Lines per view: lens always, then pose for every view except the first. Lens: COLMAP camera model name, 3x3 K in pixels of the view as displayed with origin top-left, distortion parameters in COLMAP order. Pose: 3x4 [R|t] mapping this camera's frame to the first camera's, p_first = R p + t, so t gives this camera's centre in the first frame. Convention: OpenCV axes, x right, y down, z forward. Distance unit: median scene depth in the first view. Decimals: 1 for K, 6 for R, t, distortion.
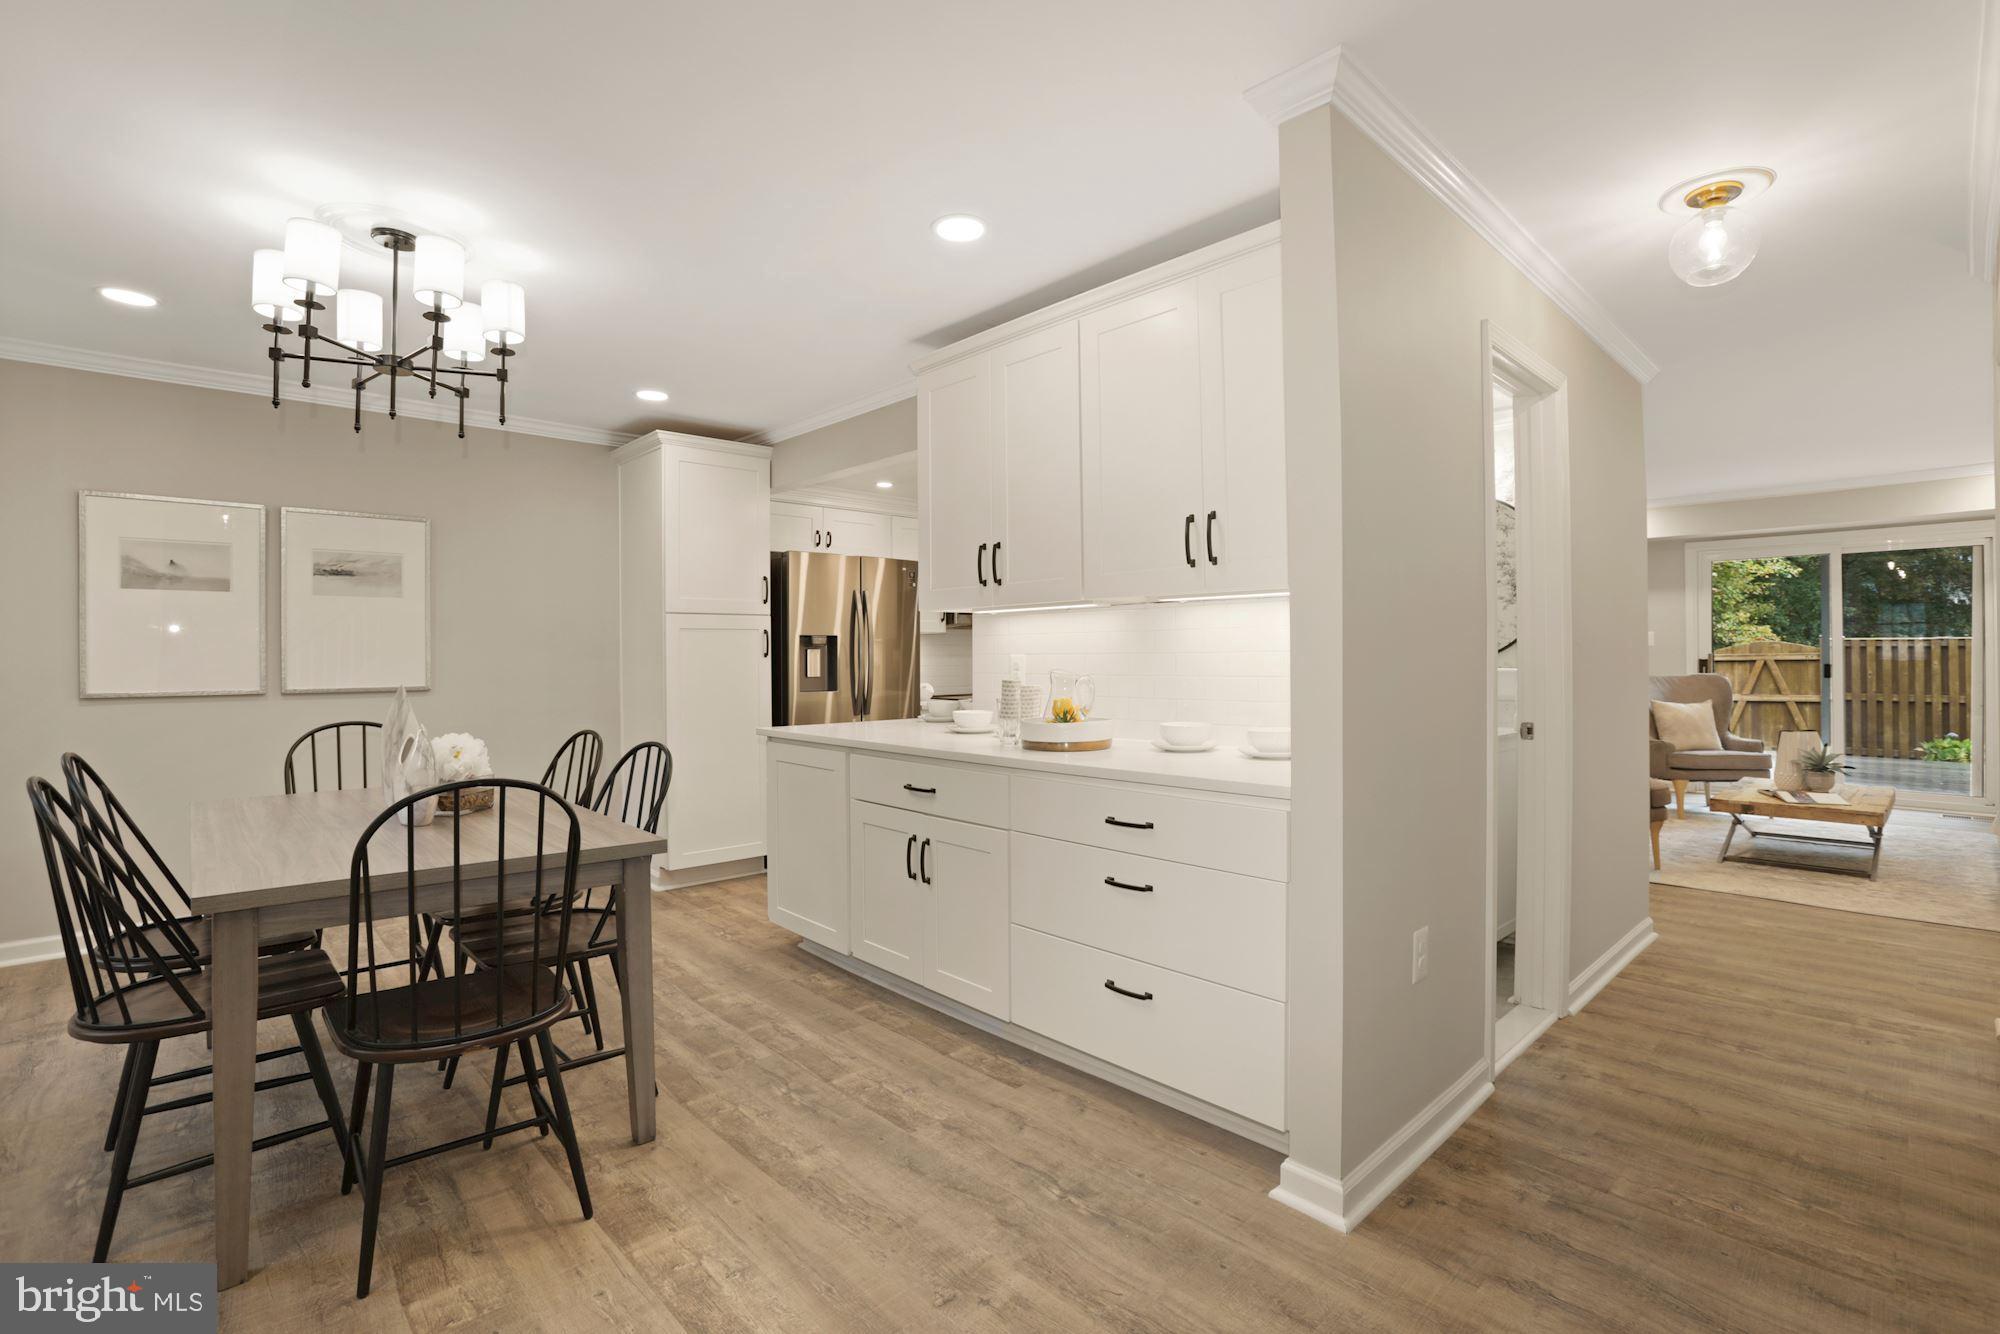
lens RADIAL K [[923.5, 0, 997.2], [0, 923.5, 657.0], [0, 0, 1]] dist [-0.078746, 0.029831]
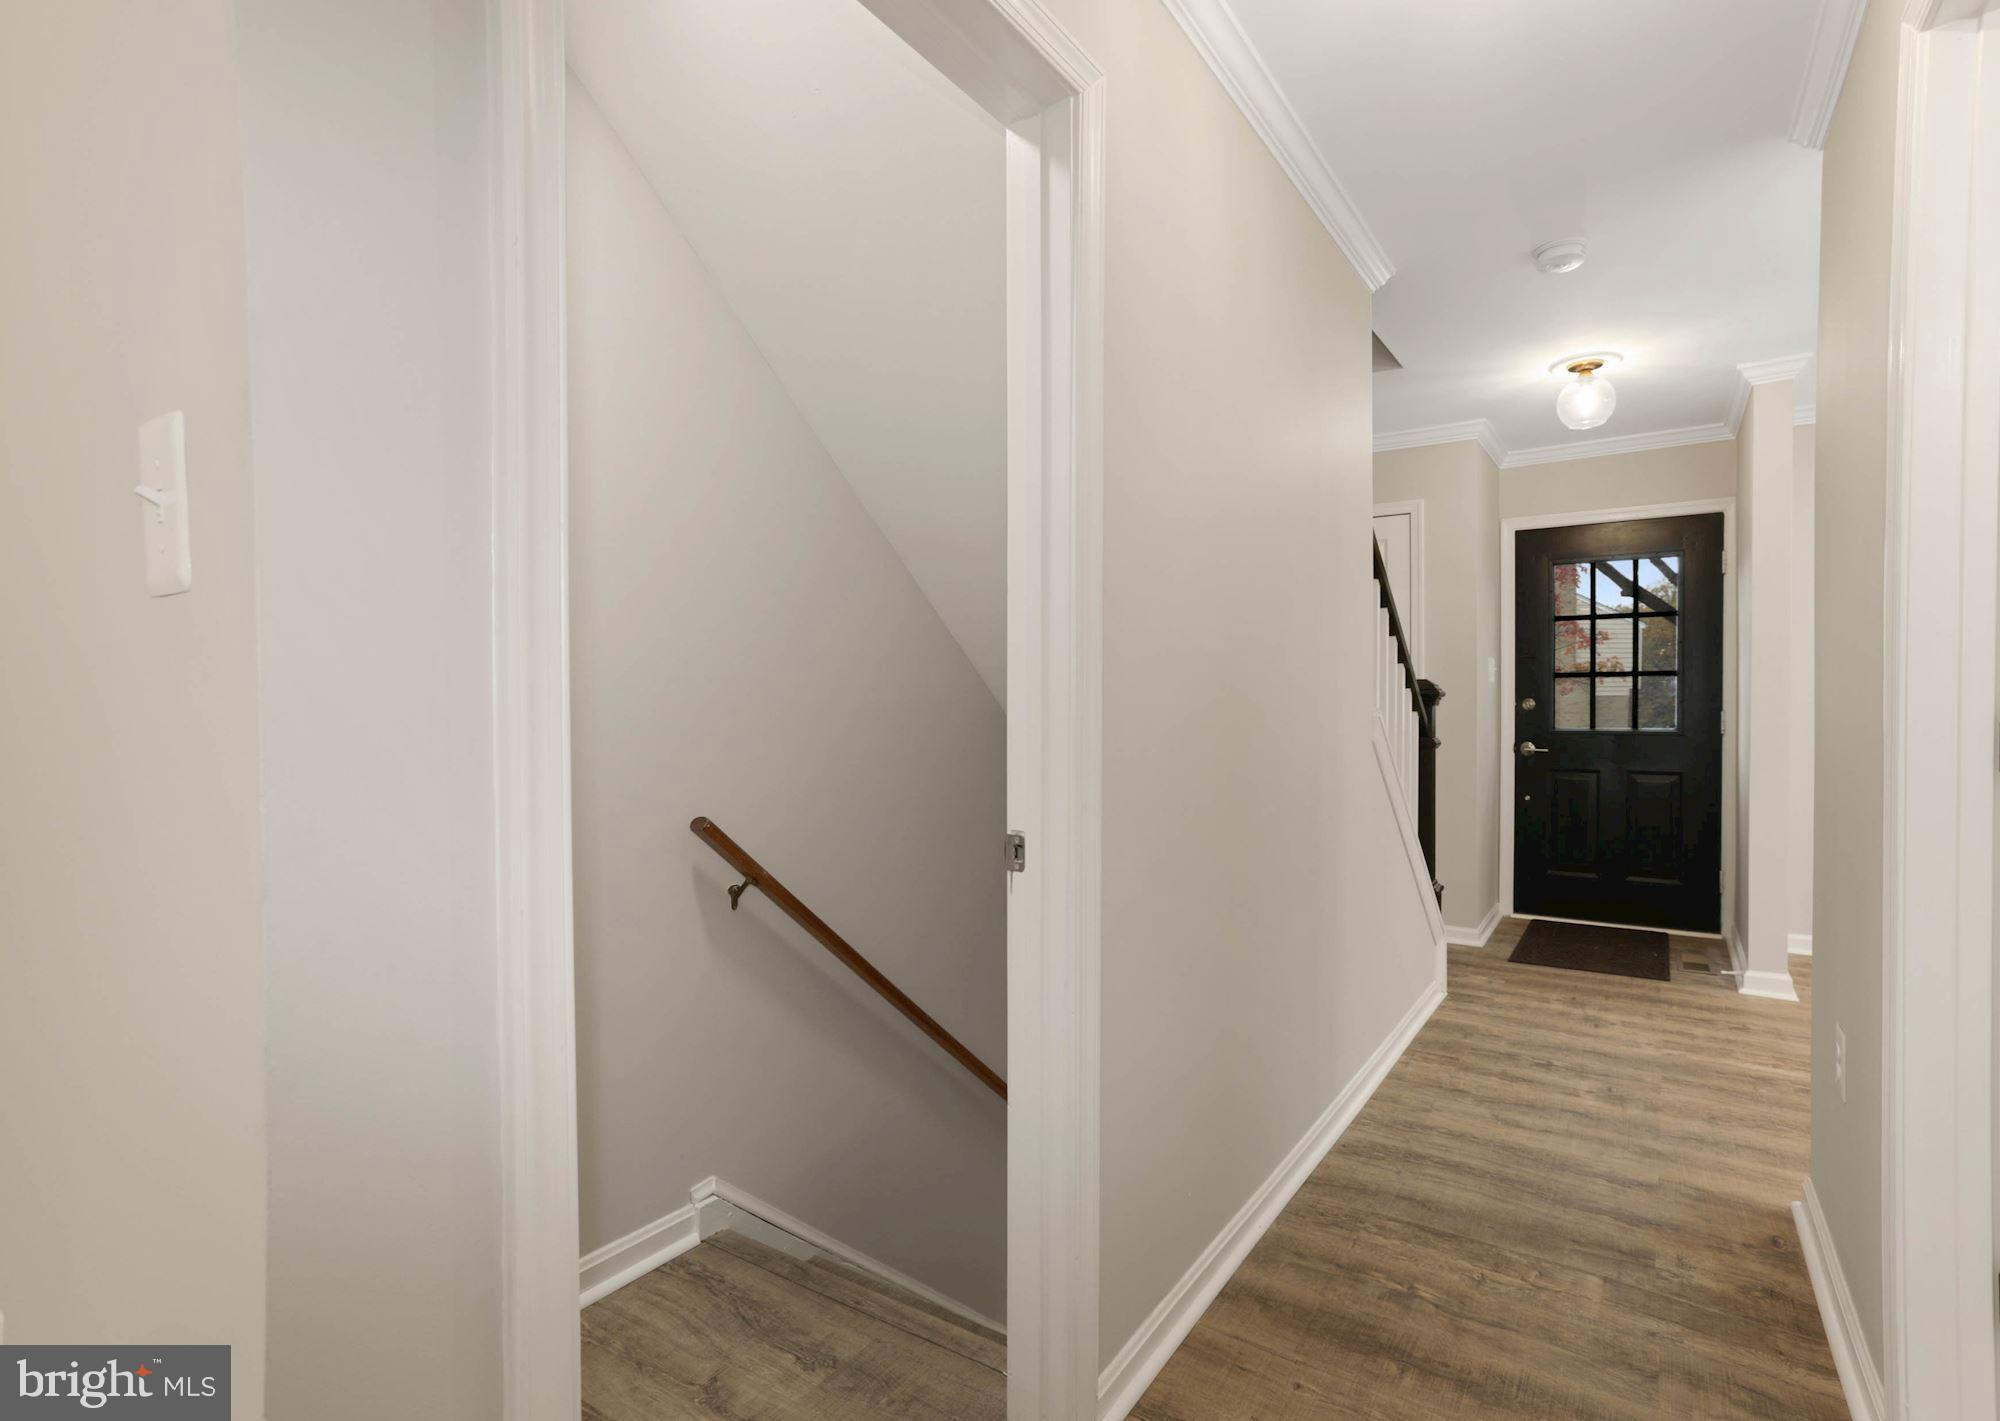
lens RADIAL K [[970.2, 0, 1096.1], [0, 970.2, 717.7], [0, 0, 1]] dist [-0.001730, 0.028863]
pose [[-0.958321, 0.013222, -0.285387, 0.959916], [0.009419, 0.999848, 0.014696, 0.009389], [0.285538, 0.011396, -0.958300, 1.180021]]
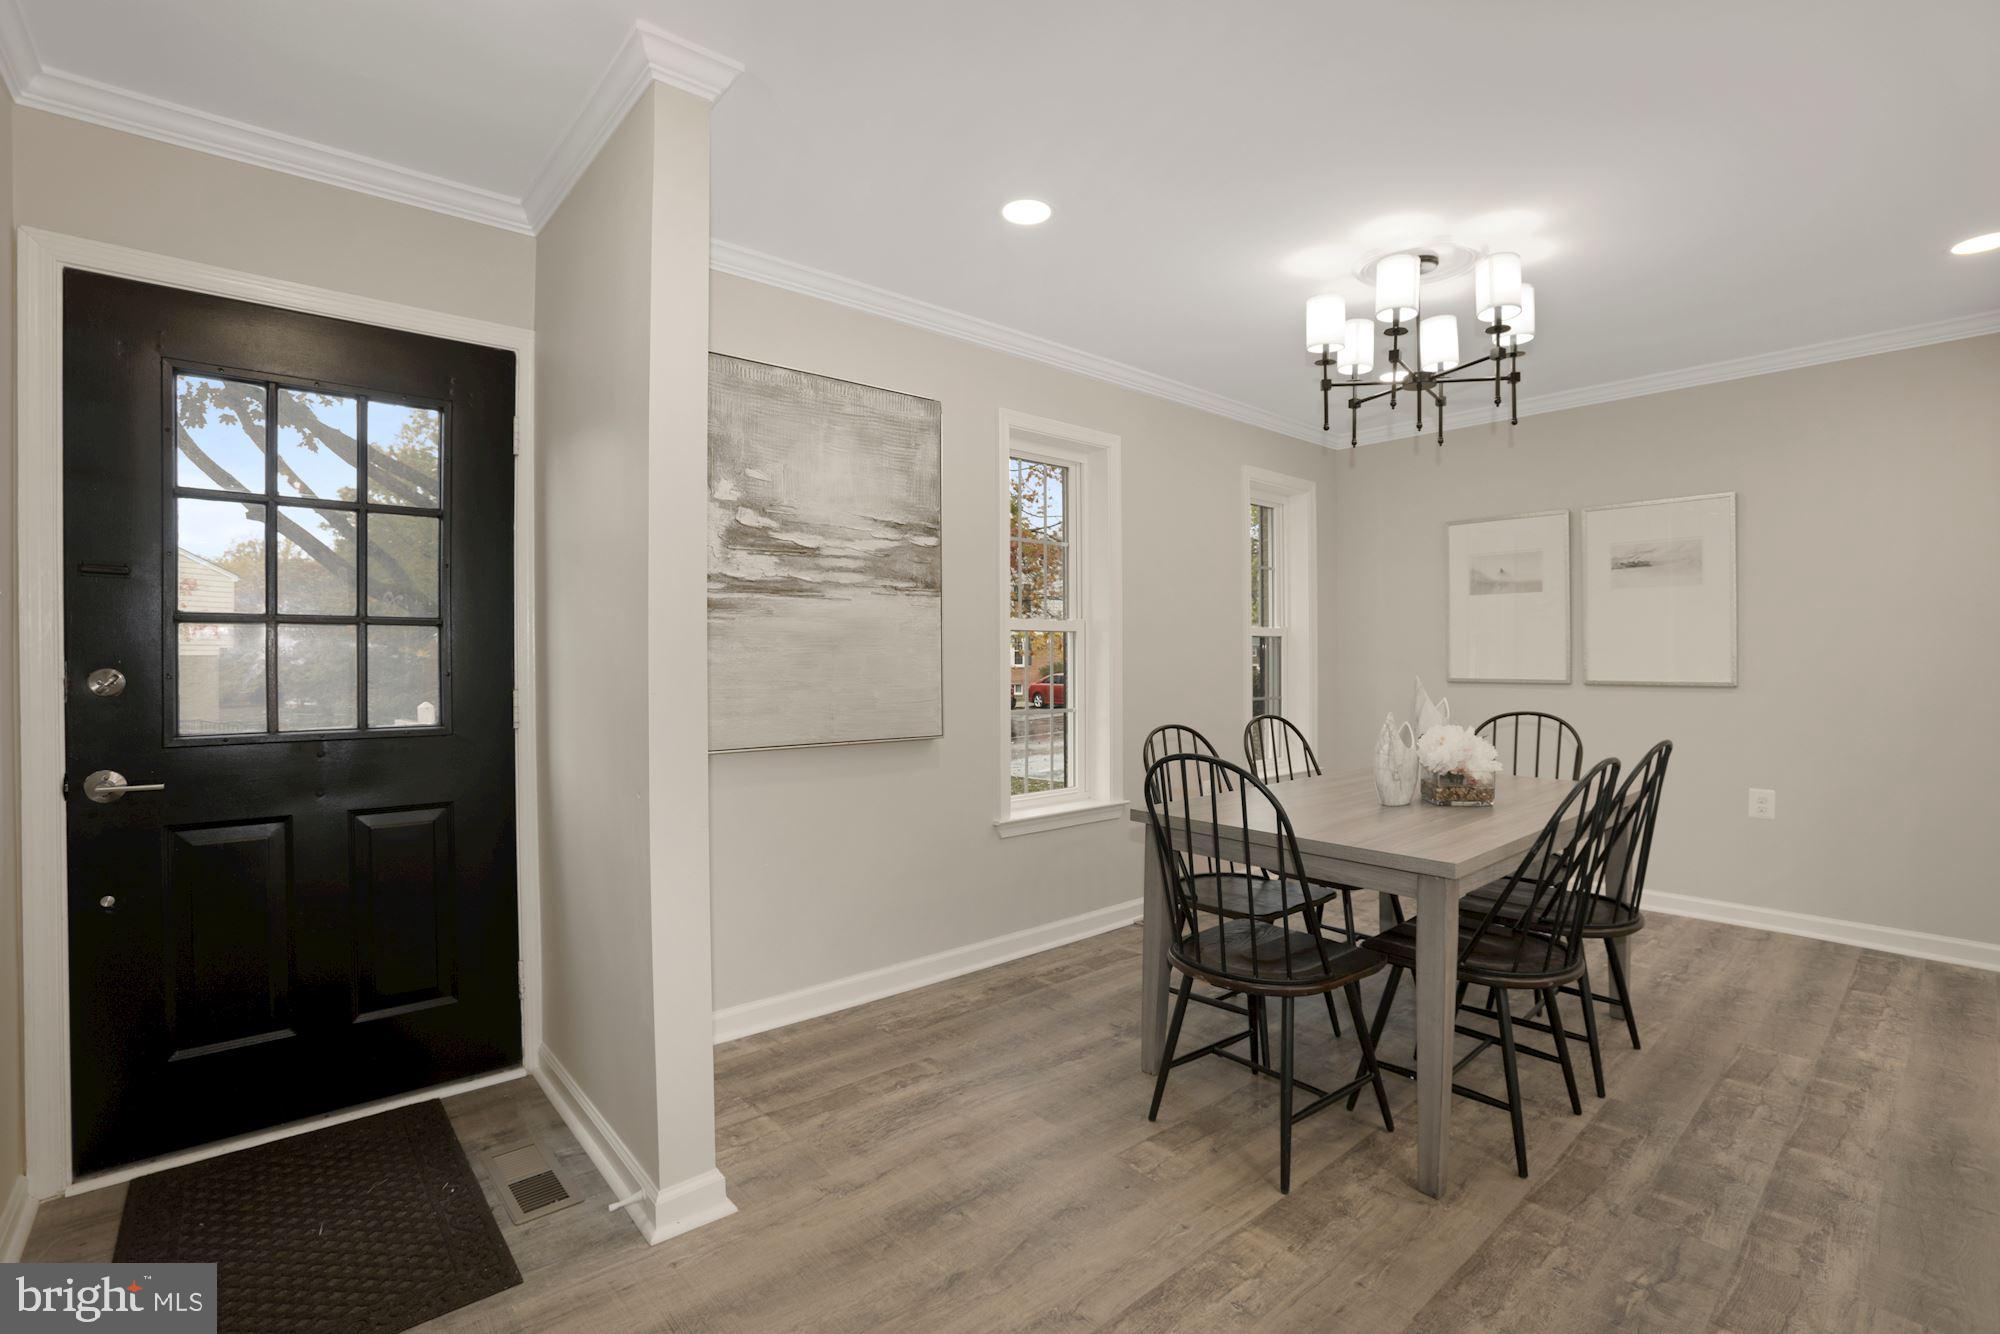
lens RADIAL K [[892.7, 0, 999.3], [0, 892.7, 661.8], [0, 0, 1]] dist [-0.053682, 0.014443]
pose [[-0.038308, 0.013368, -0.999177, 0.363828], [0.003761, 0.999905, 0.013233, -0.002480], [0.999259, -0.003251, -0.038355, 0.457633]]
